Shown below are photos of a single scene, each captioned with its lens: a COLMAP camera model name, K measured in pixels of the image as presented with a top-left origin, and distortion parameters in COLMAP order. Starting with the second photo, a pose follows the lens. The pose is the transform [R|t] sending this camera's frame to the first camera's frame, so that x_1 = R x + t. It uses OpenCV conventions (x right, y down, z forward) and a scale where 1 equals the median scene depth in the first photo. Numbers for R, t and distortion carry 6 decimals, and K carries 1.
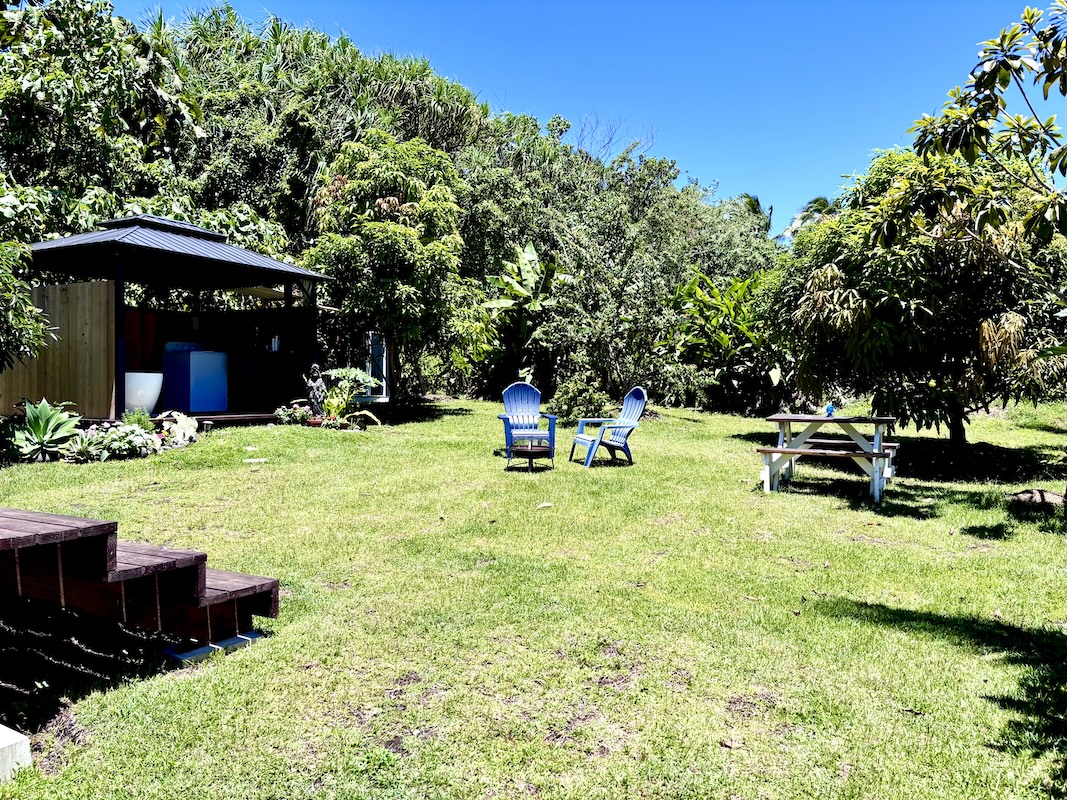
lens RADIAL K [[804.1, 0, 533.5], [0, 804.1, 400.0], [0, 0, 1]] dist [0.013202, 0.003604]
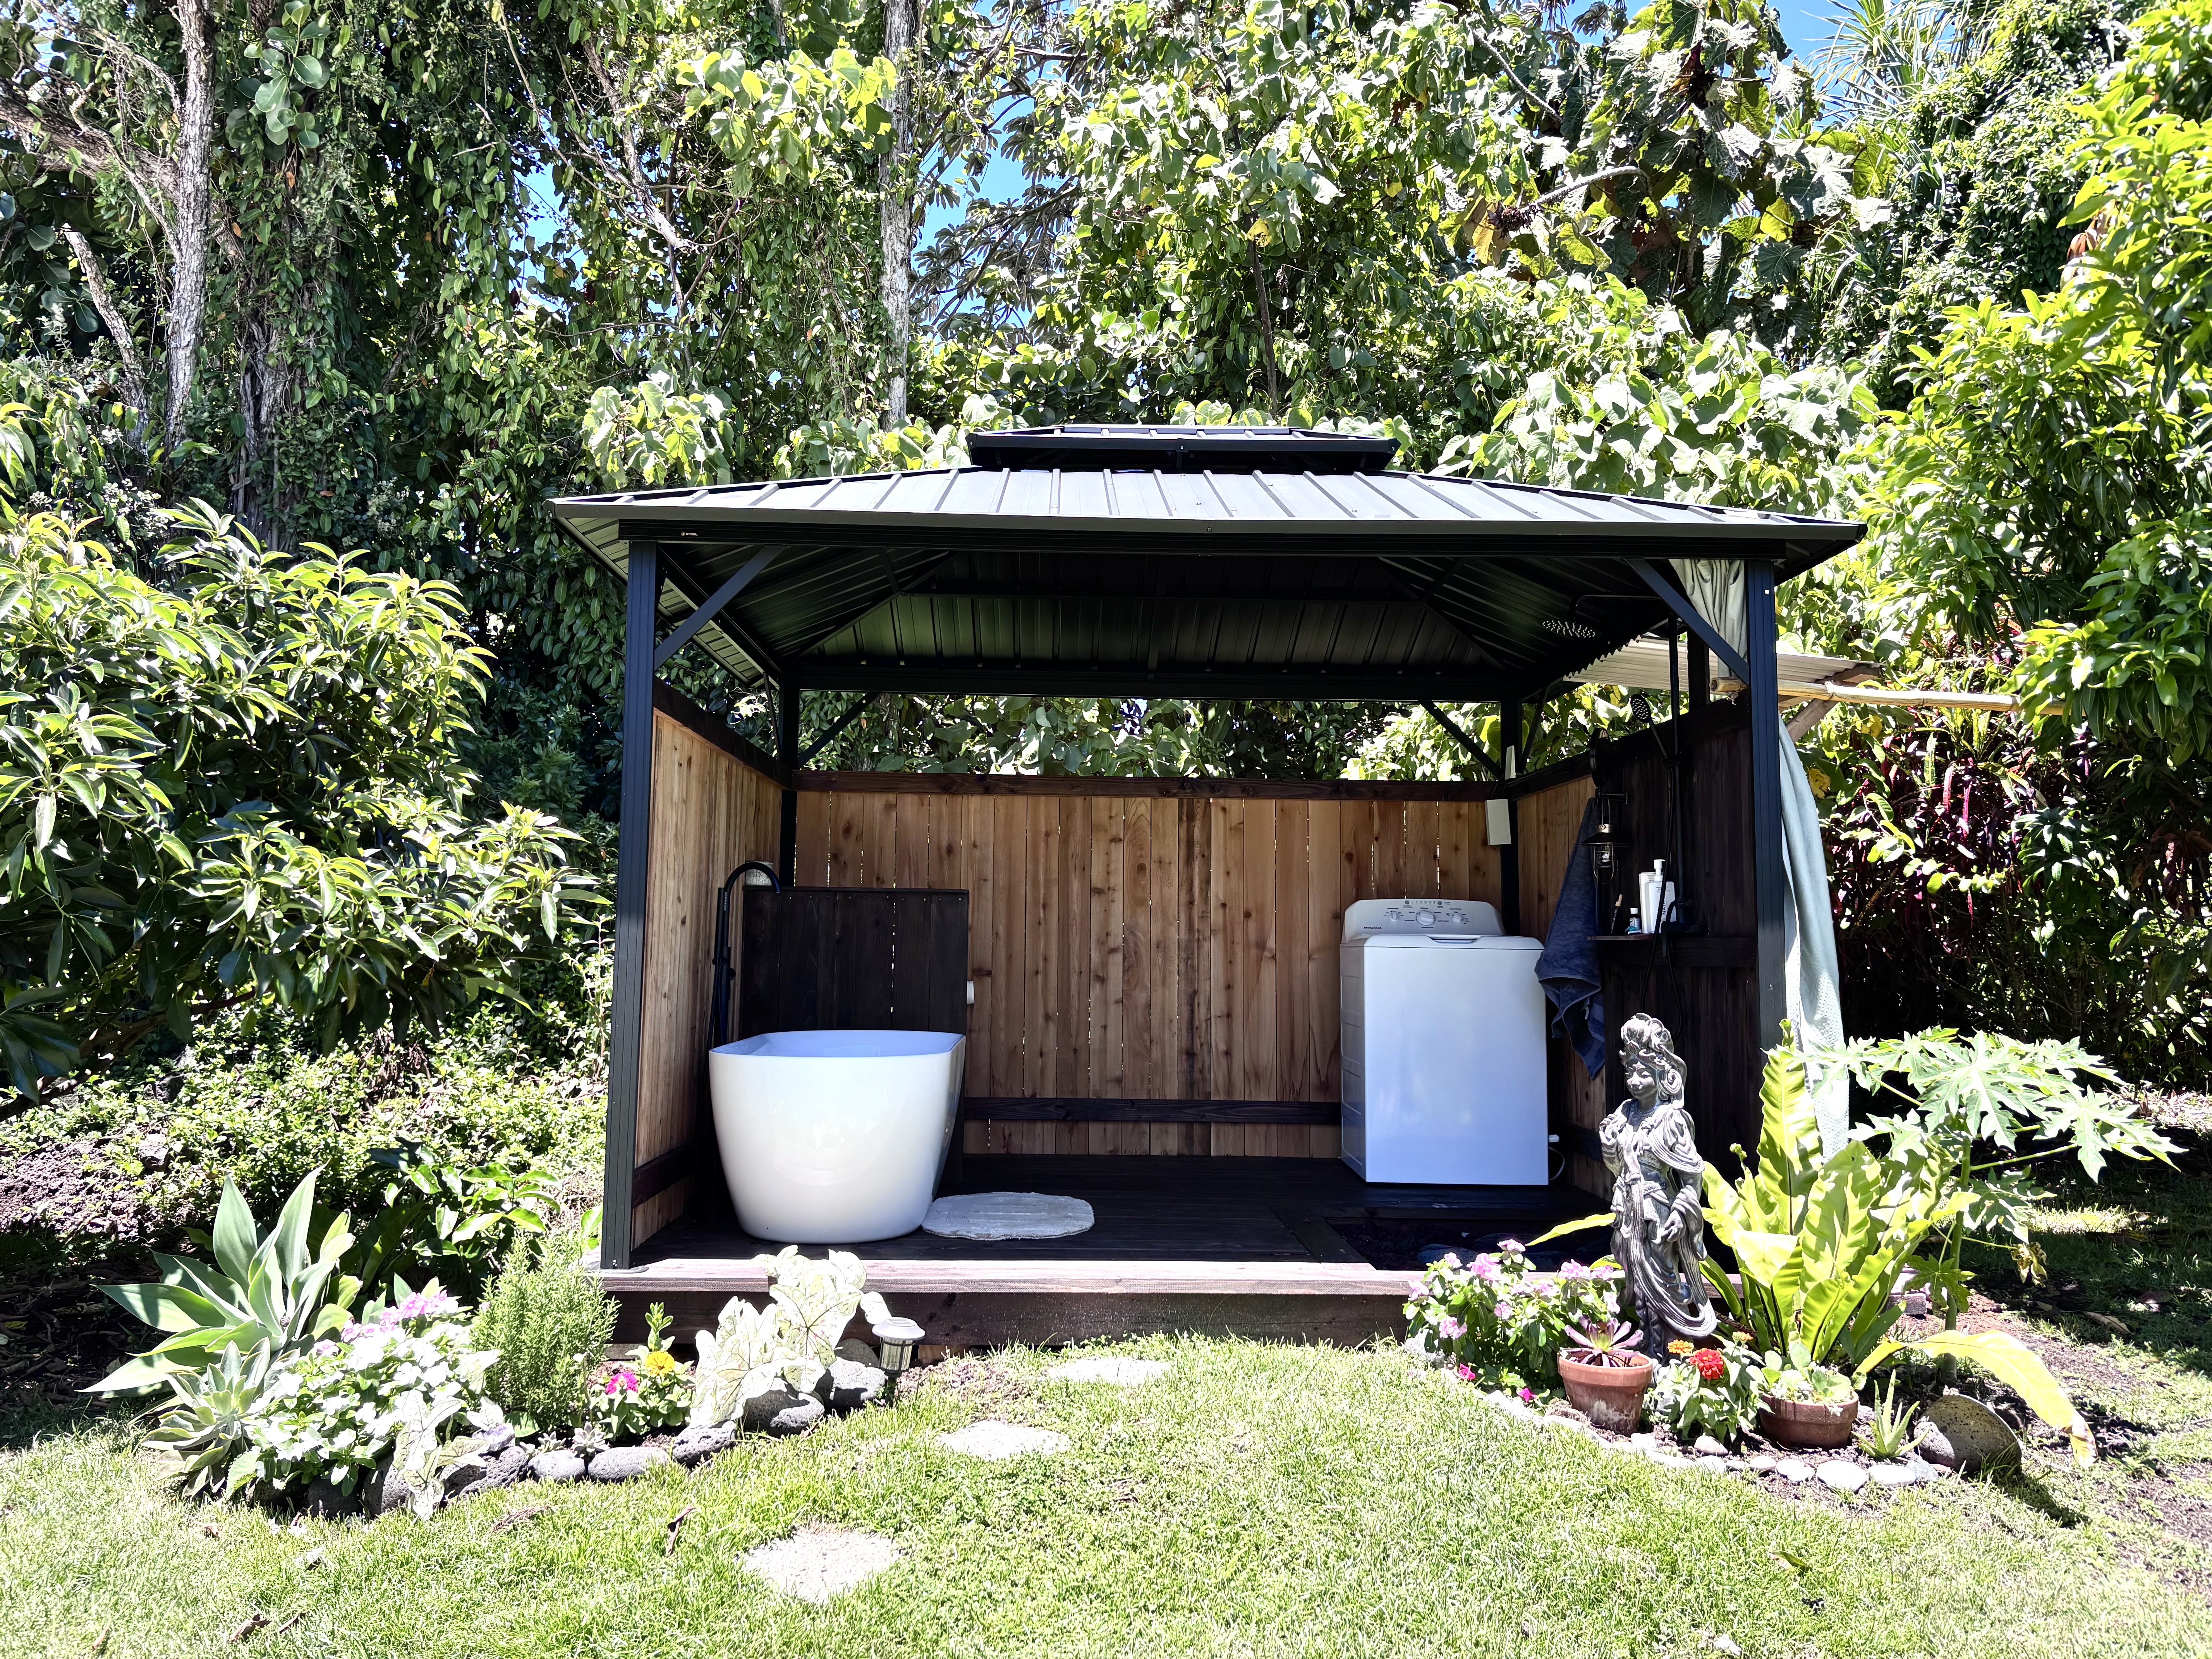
lens RADIAL K [[1667.1, 0, 1106.0], [0, 1667.1, 829.5], [0, 0, 1]] dist [0.013202, 0.003604]
pose [[0.485068, -0.073197, -0.871407, -0.017419], [-0.019373, 0.995347, -0.094392, -0.039970], [0.874262, 0.062669, 0.481393, 0.616779]]
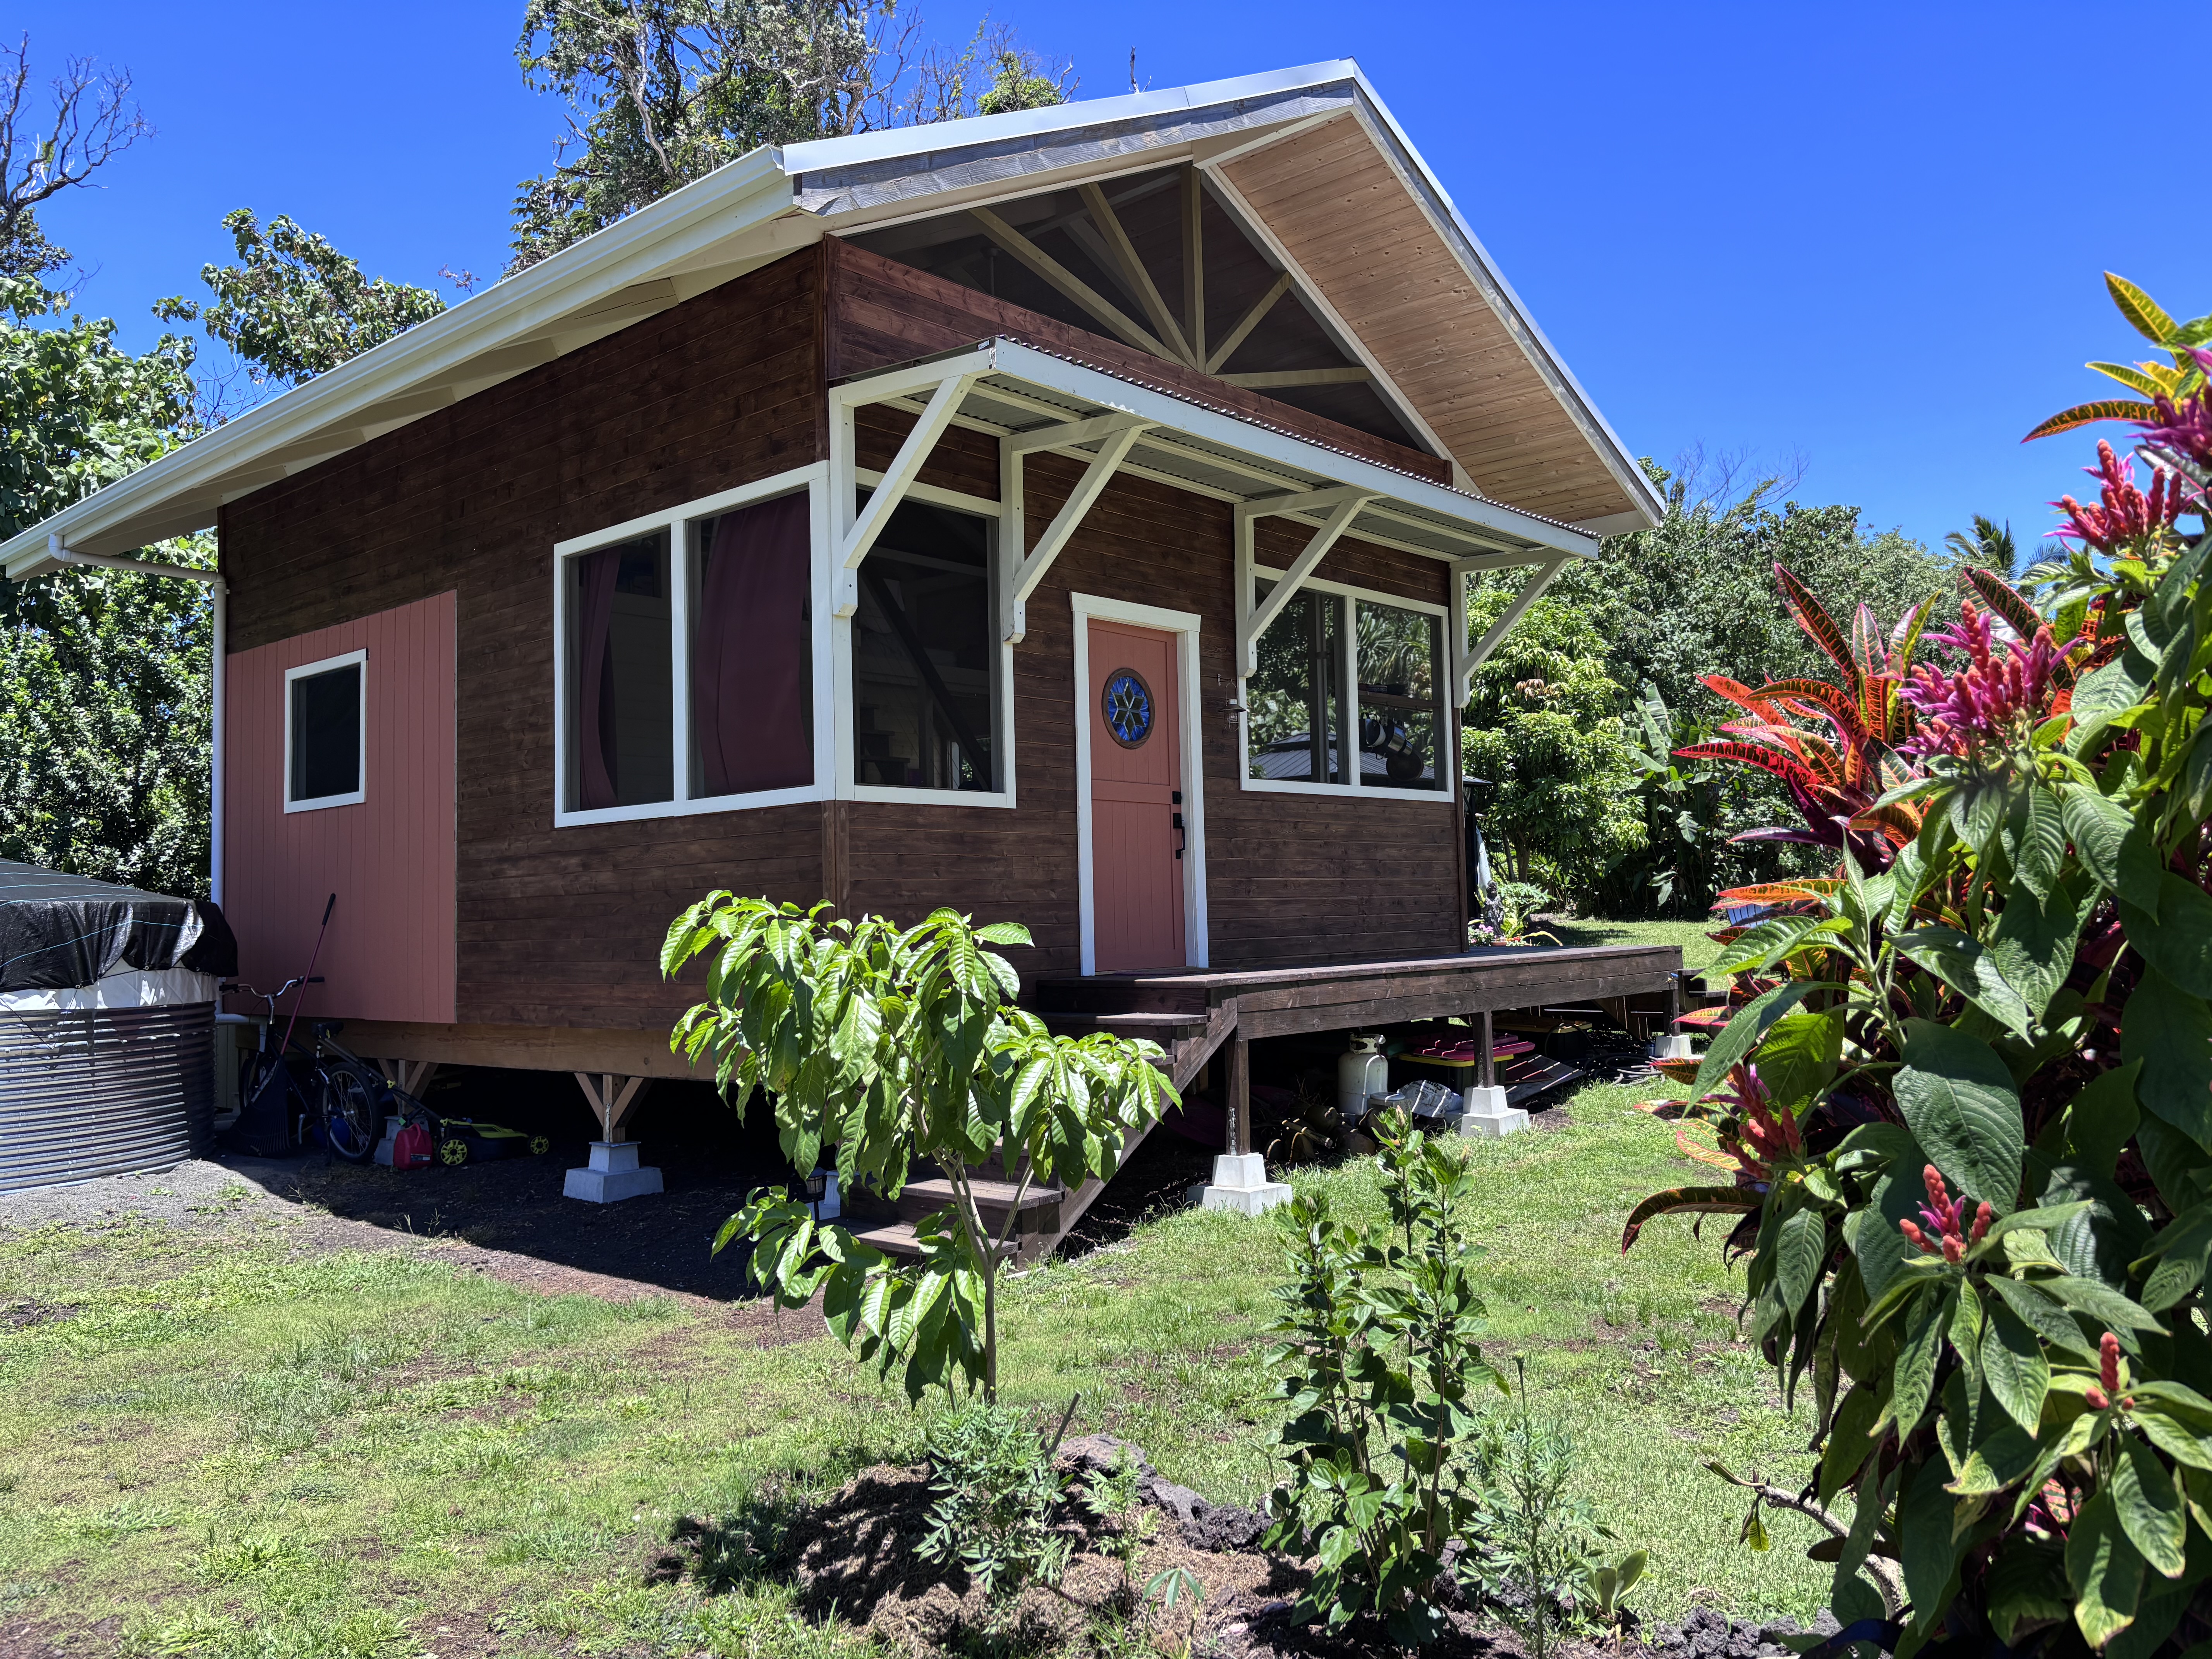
lens RADIAL K [[1667.1, 0, 1106.0], [0, 1667.1, 829.5], [0, 0, 1]] dist [0.013202, 0.003604]
pose [[0.970944, -0.050424, -0.233933, -0.213255], [0.033994, 0.996697, -0.073747, 0.018783], [0.236879, 0.063652, 0.969452, -0.797476]]
